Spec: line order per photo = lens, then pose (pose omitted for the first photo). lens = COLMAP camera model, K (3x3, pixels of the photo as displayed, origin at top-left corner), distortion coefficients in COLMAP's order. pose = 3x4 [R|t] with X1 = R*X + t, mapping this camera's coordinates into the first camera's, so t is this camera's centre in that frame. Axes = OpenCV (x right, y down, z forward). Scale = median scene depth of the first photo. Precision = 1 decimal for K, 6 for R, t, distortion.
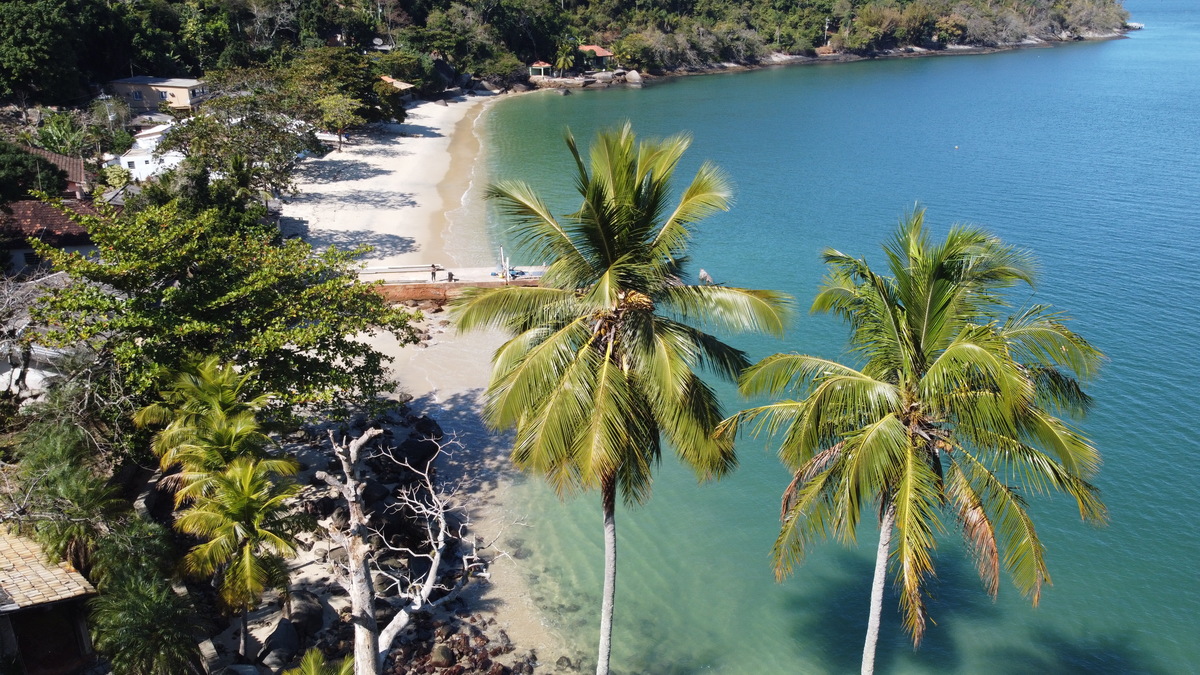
lens RADIAL K [[915.5, 0, 598.7], [0, 915.5, 302.2], [0, 0, 1]] dist [-0.001683, -0.003010]
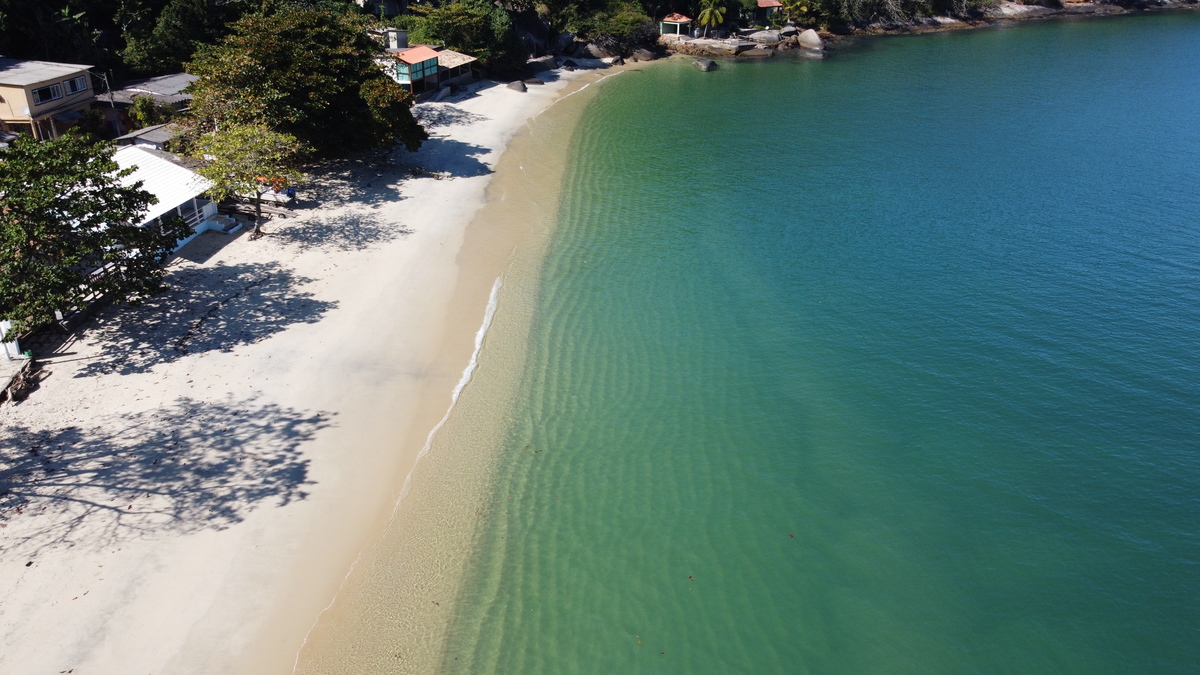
lens RADIAL K [[915.5, 0, 598.7], [0, 915.5, 302.2], [0, 0, 1]] dist [-0.001683, -0.003010]
pose [[0.988104, 0.073258, -0.135216, -0.012604], [-0.061761, 0.994261, 0.087356, -0.108806], [0.140840, -0.077966, 0.986958, 0.306010]]
